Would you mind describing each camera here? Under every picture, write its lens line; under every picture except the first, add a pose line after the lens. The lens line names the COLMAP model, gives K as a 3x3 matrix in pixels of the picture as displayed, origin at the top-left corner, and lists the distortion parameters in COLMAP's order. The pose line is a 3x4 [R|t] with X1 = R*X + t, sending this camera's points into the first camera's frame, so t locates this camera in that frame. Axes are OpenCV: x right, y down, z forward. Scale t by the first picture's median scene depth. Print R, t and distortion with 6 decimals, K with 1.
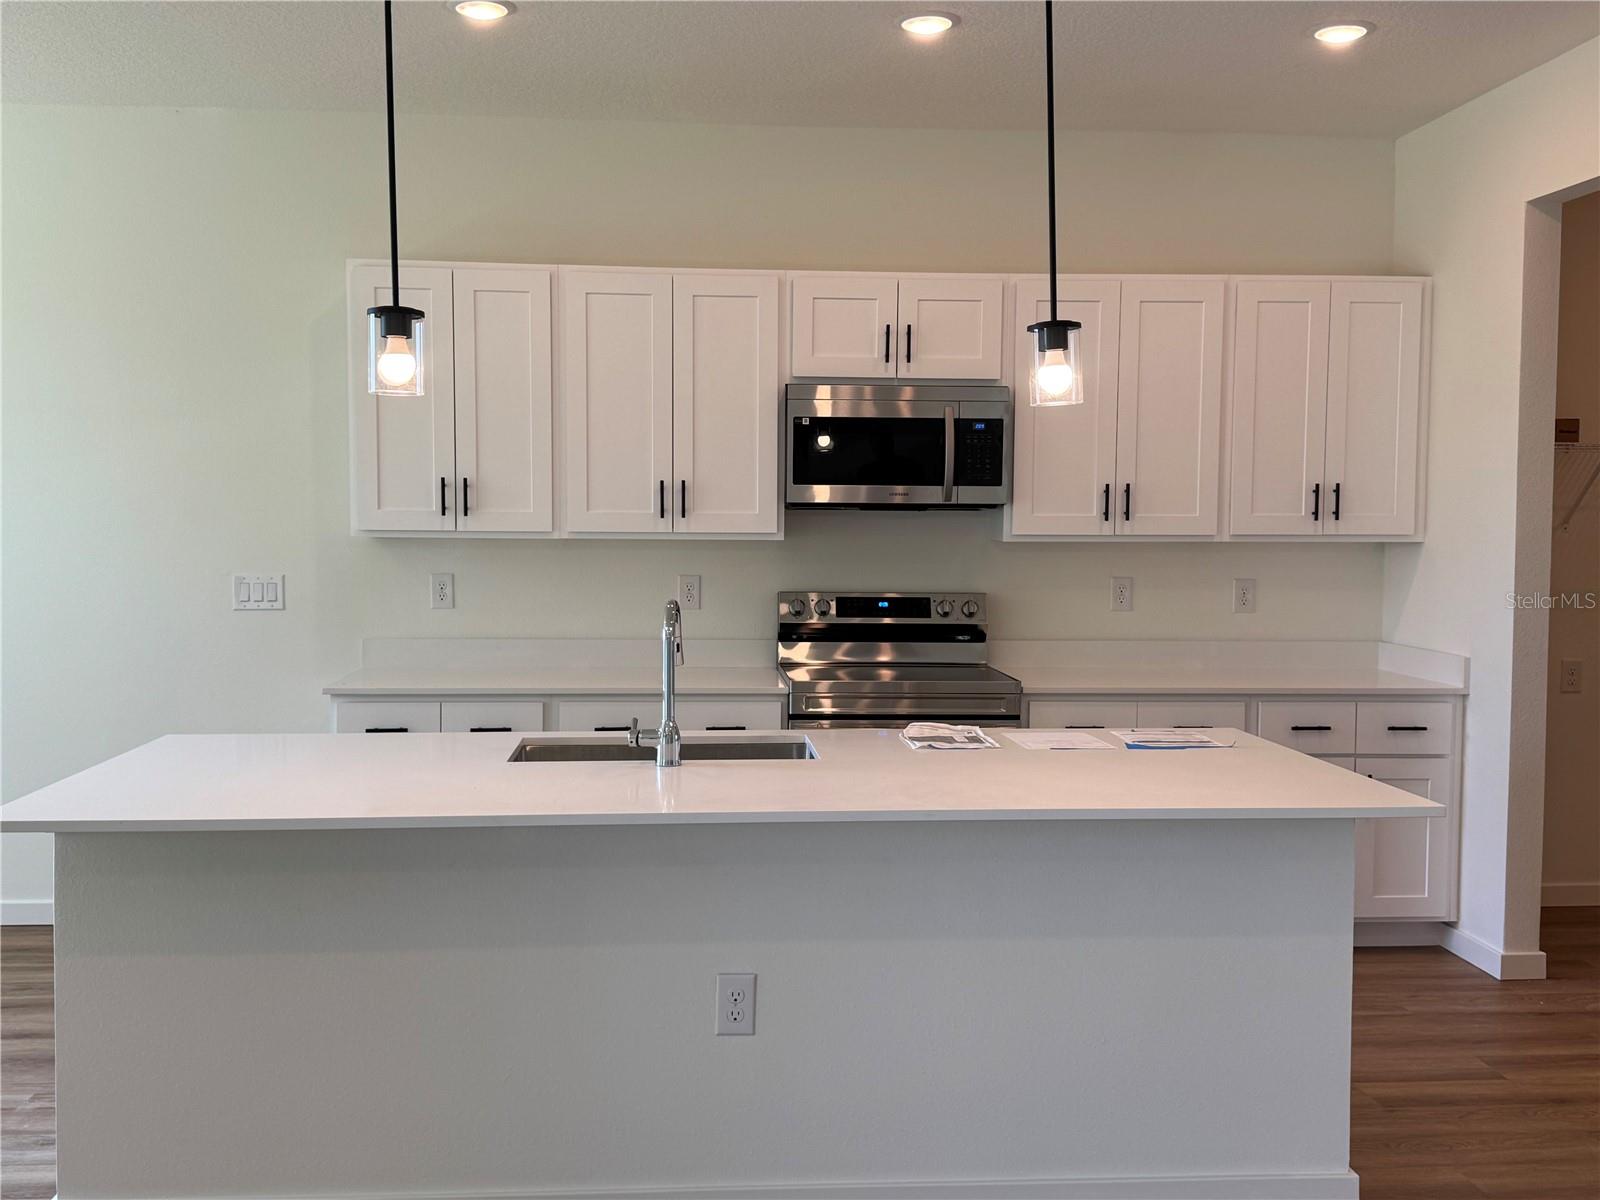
lens RADIAL K [[1591.6, 0, 795.7], [0, 1591.6, 604.9], [0, 0, 1]] dist [0.068004, 0.000000]
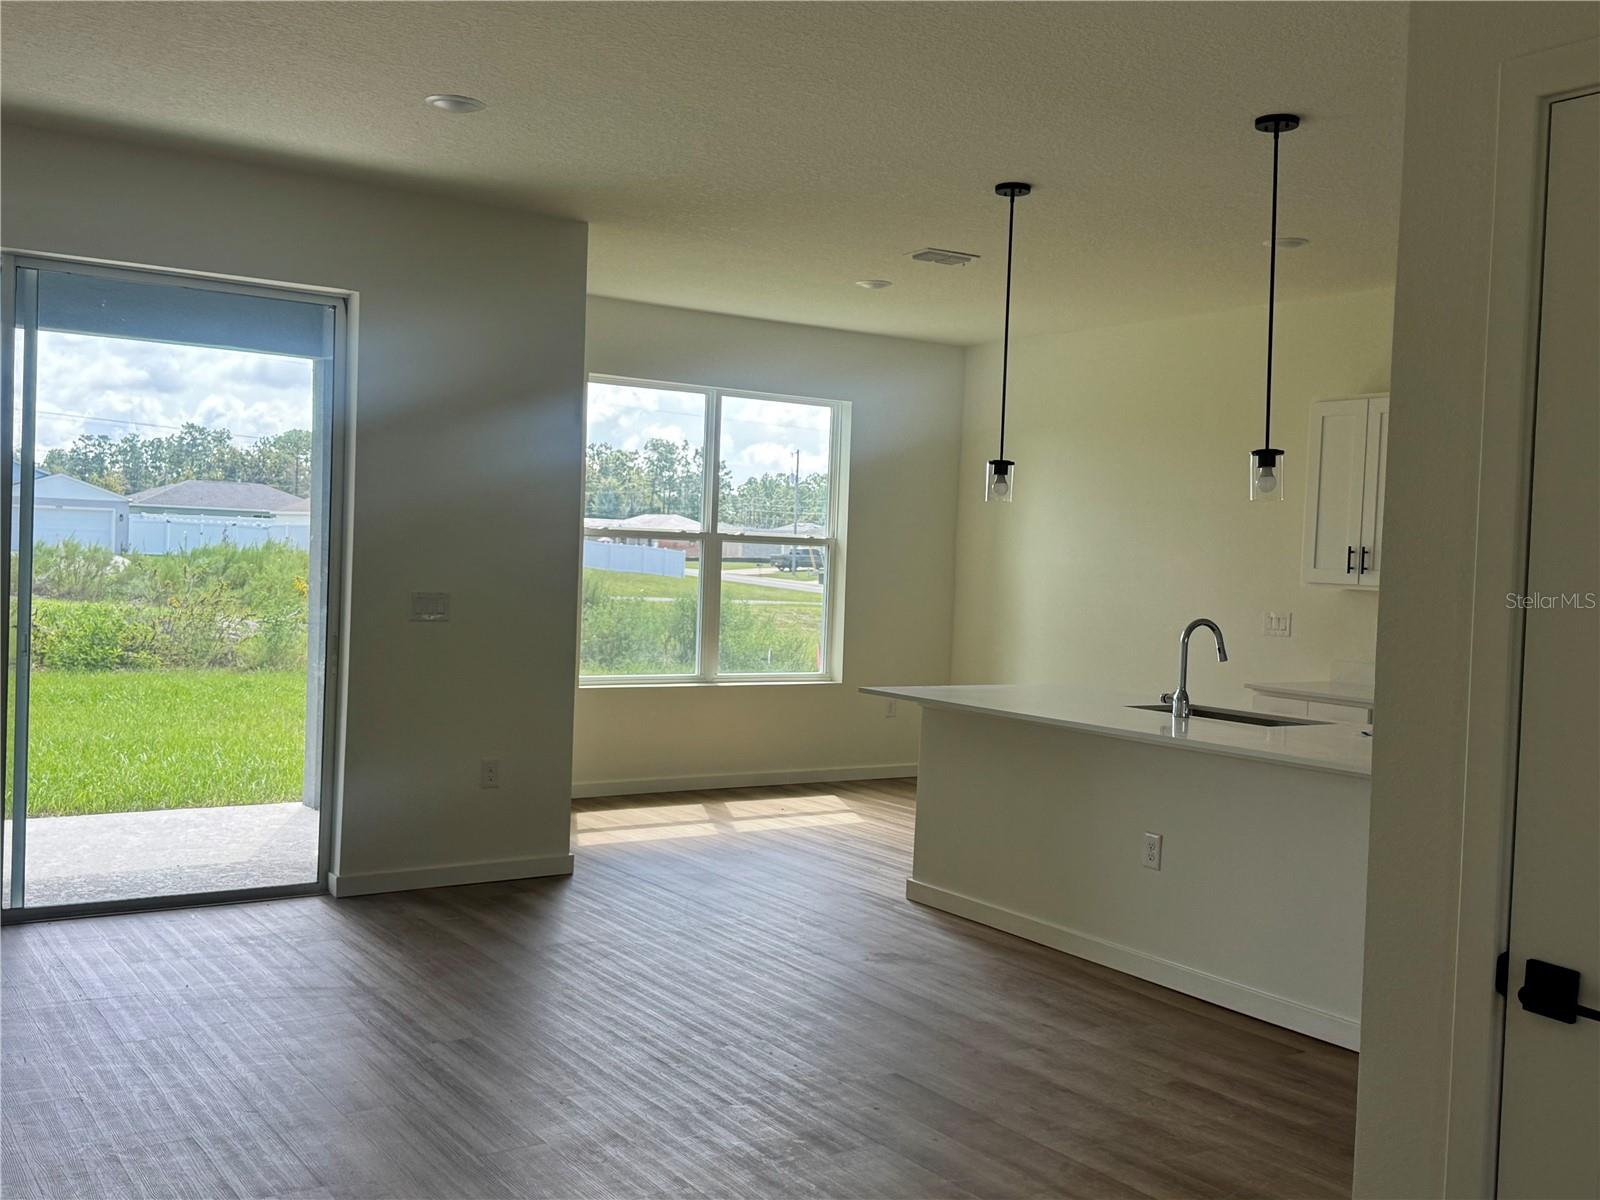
lens RADIAL K [[1591.6, 0, 773.3], [0, 1591.6, 625.2], [0, 0, 1]] dist [0.068004, 0.000000]
pose [[0.478440, 0.052296, -0.876561, 0.777531], [-0.080970, 0.996600, 0.015262, 0.009193], [0.874379, 0.063673, 0.481048, -0.122000]]
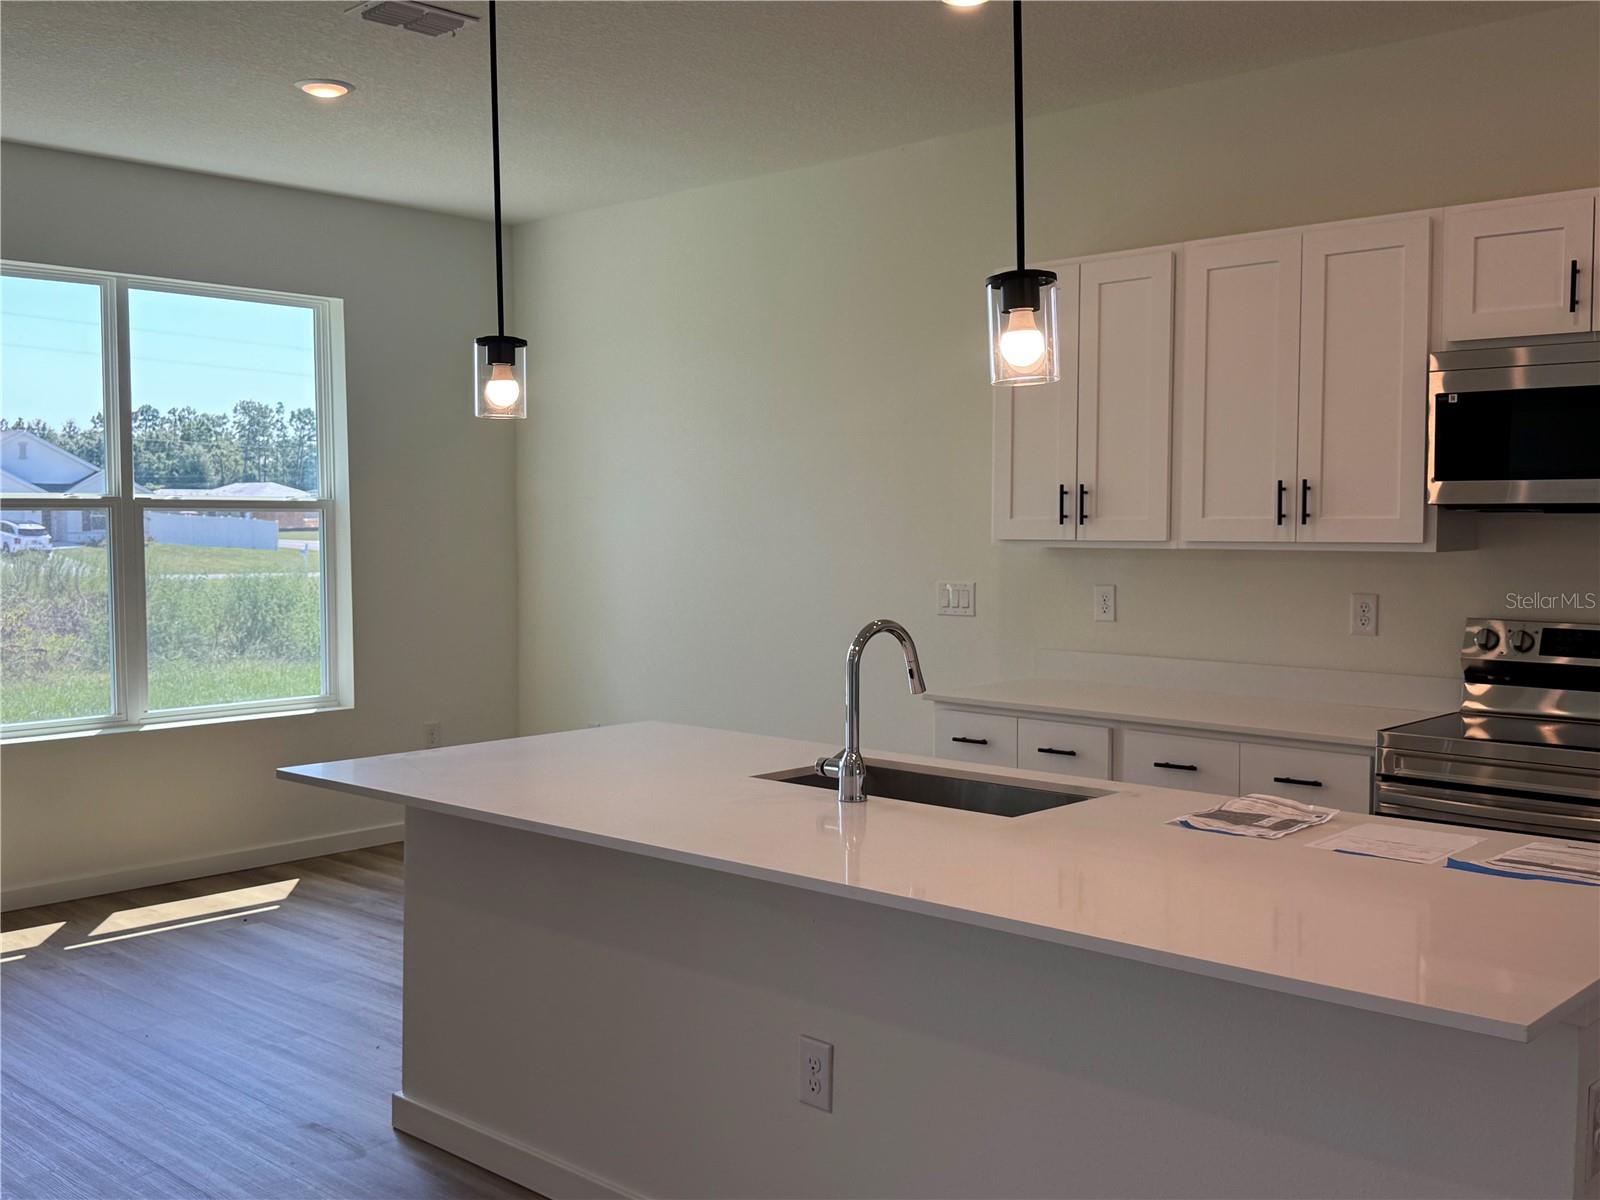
lens RADIAL K [[1591.6, 0, 772.5], [0, 1591.6, 600.9], [0, 0, 1]] dist [0.068004, 0.000000]
pose [[0.668923, 0.031853, -0.742649, 0.372754], [-0.034398, 0.999338, 0.011879, -0.015292], [0.742536, 0.017600, 0.669575, 0.231543]]
